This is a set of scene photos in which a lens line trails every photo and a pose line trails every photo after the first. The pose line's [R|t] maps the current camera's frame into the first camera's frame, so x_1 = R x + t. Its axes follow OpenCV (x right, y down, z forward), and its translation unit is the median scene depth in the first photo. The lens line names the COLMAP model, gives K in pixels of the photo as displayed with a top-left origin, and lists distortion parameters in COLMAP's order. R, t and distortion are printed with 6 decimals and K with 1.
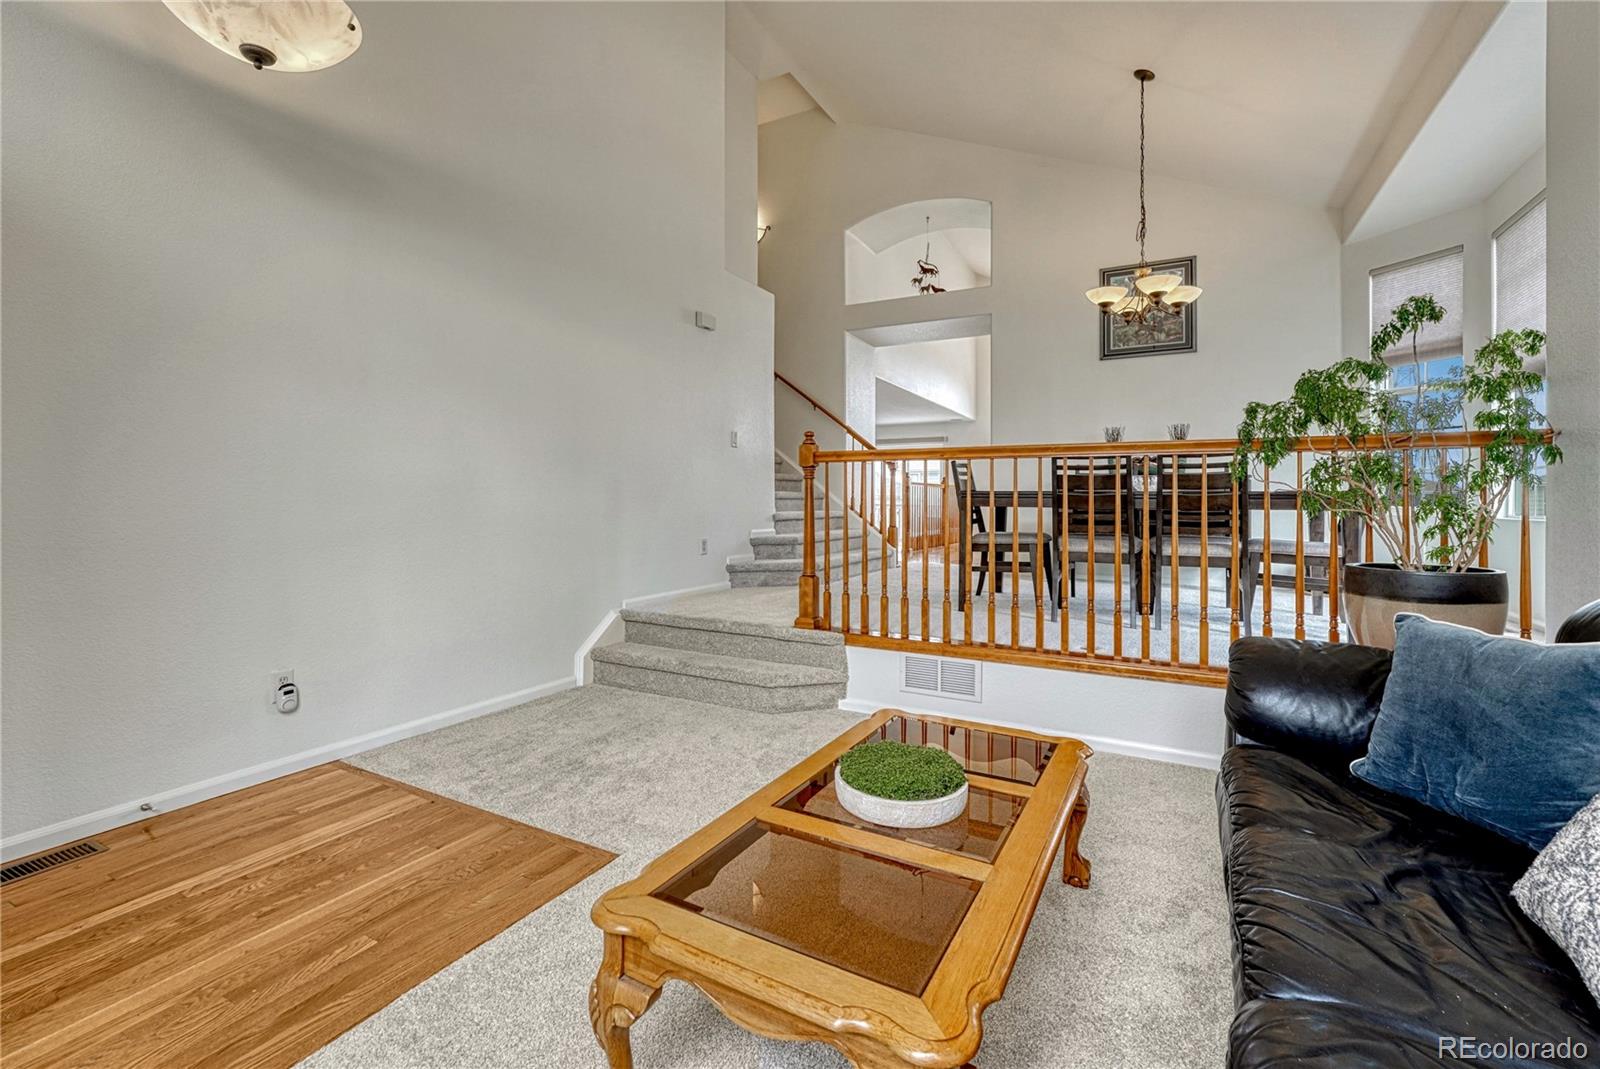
lens RADIAL K [[703.0, 0, 792.3], [0, 703.0, 500.2], [0, 0, 1]] dist [0.000019, 0.000112]
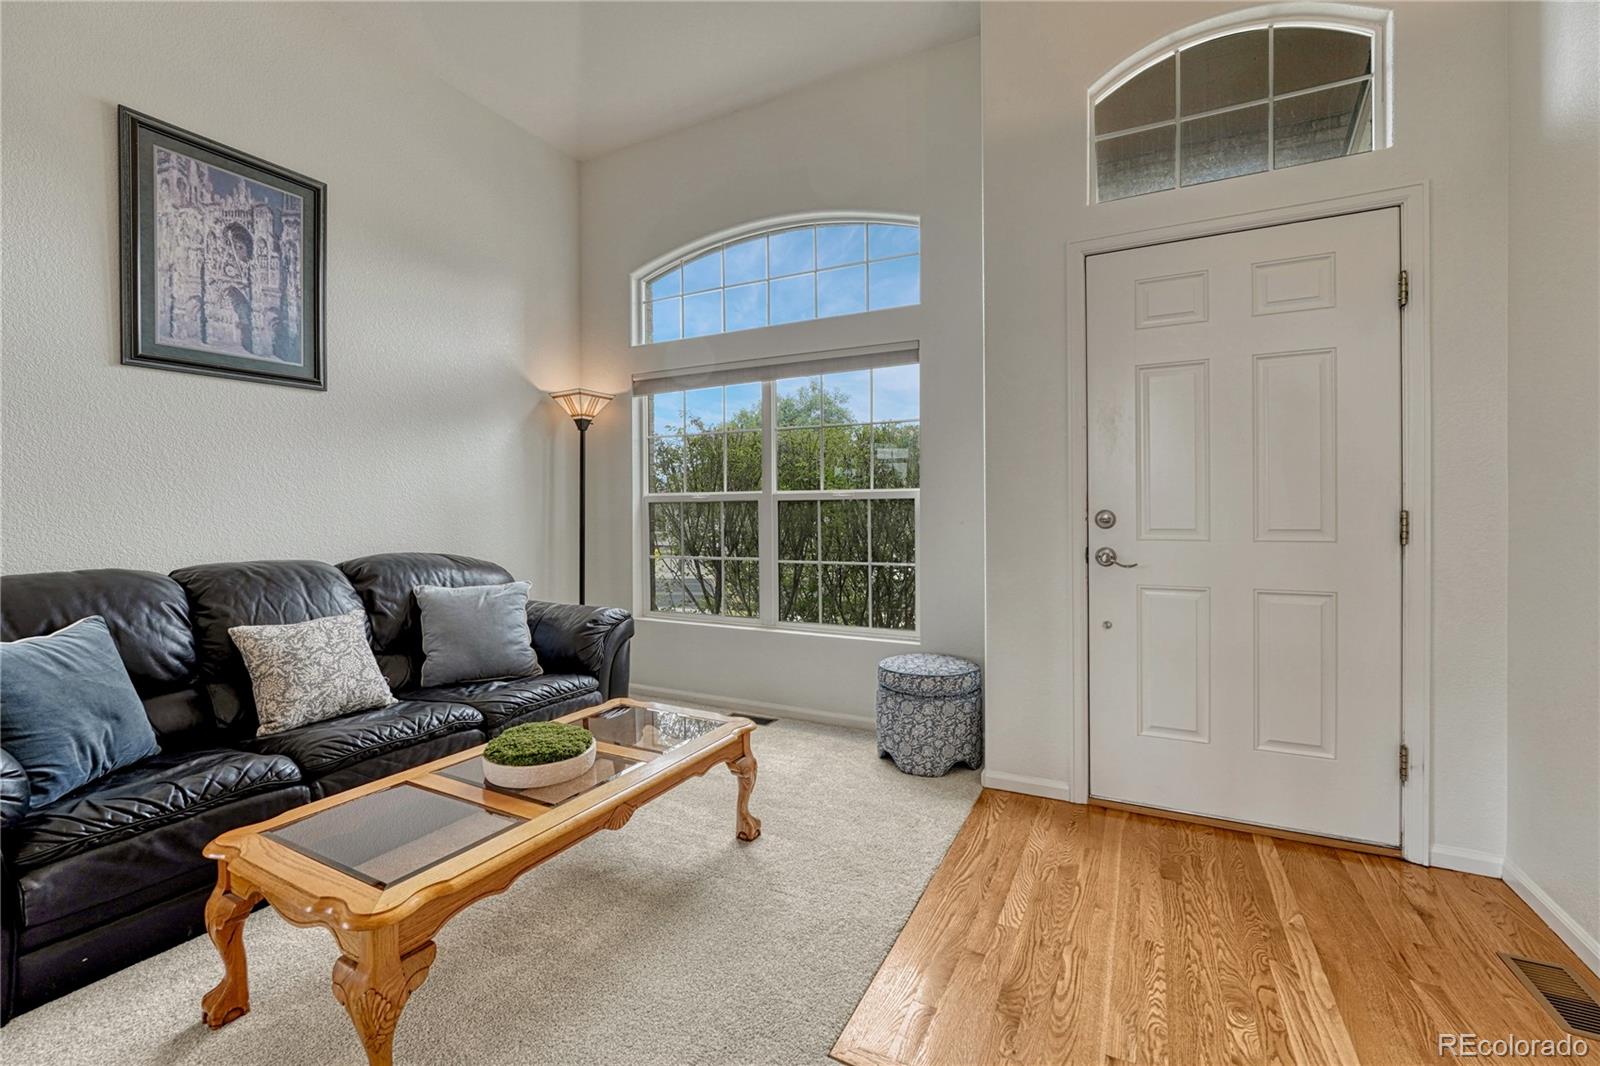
lens RADIAL K [[679.6, 0, 801.1], [0, 679.6, 512.6], [0, 0, 1]] dist [-0.008297, 0.000023]
pose [[-0.999690, 0.000543, -0.024875, -0.115552], [0.000433, 0.999990, 0.004407, -0.010629], [0.024877, 0.004395, -0.999681, 0.942789]]
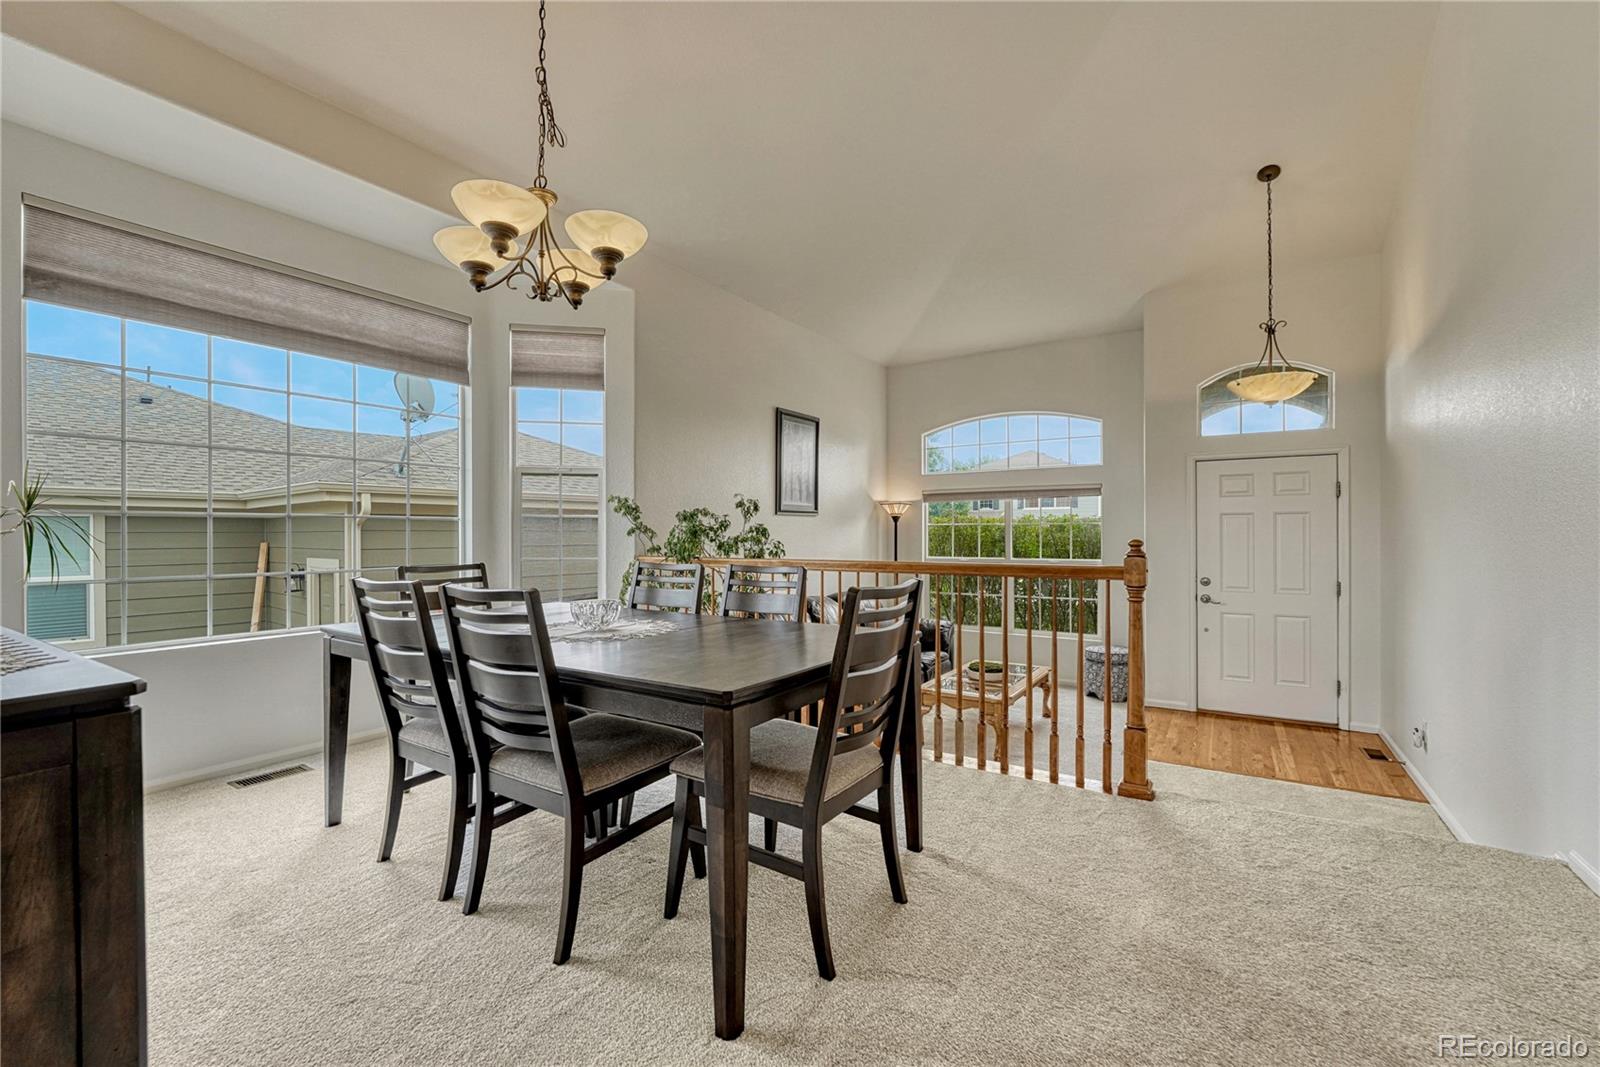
lens RADIAL K [[675.7, 0, 809.9], [0, 675.7, 536.7], [0, 0, 1]] dist [-0.002205, -0.000024]
pose [[-0.998455, -0.001157, 0.055560, 0.347027], [-0.000843, 0.999984, 0.005669, -0.107250], [-0.055566, 0.005613, -0.998439, 1.798139]]
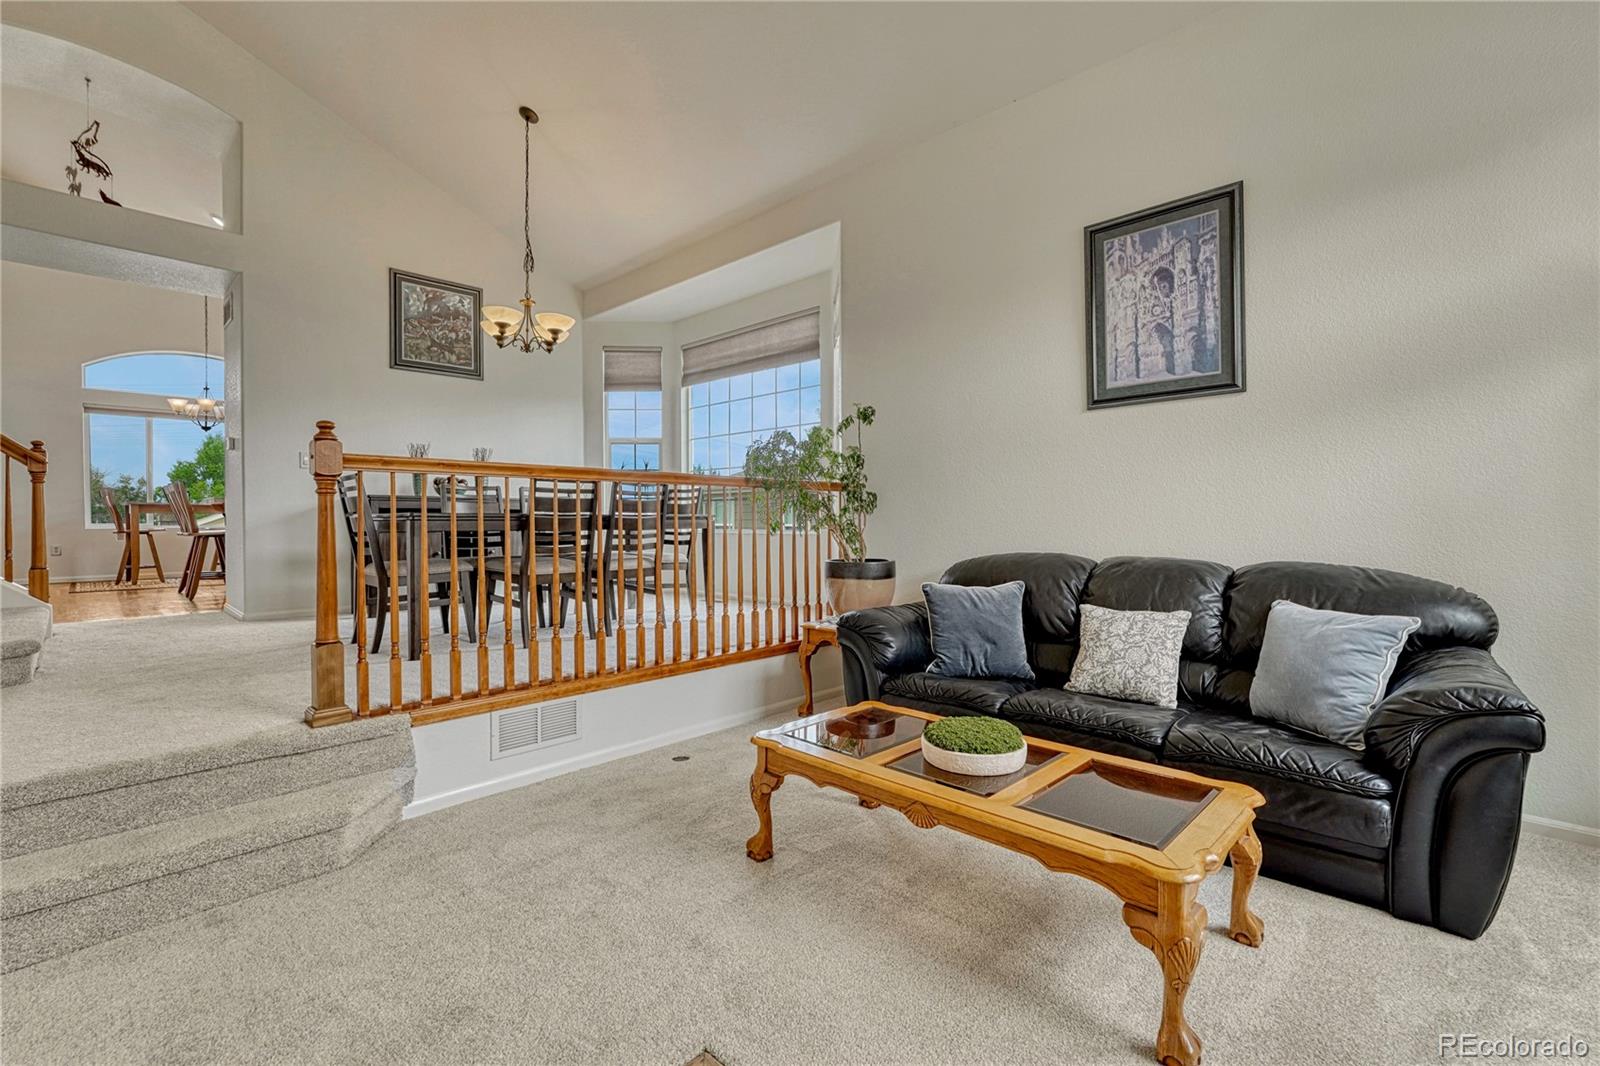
lens RADIAL K [[708.0, 0, 790.3], [0, 708.0, 521.5], [0, 0, 1]] dist [-0.001990, -0.000223]
pose [[0.268216, -0.007248, 0.963332, -0.502806], [0.004036, 0.999971, 0.006400, -0.007266], [-0.963350, 0.002171, 0.268238, 0.423179]]
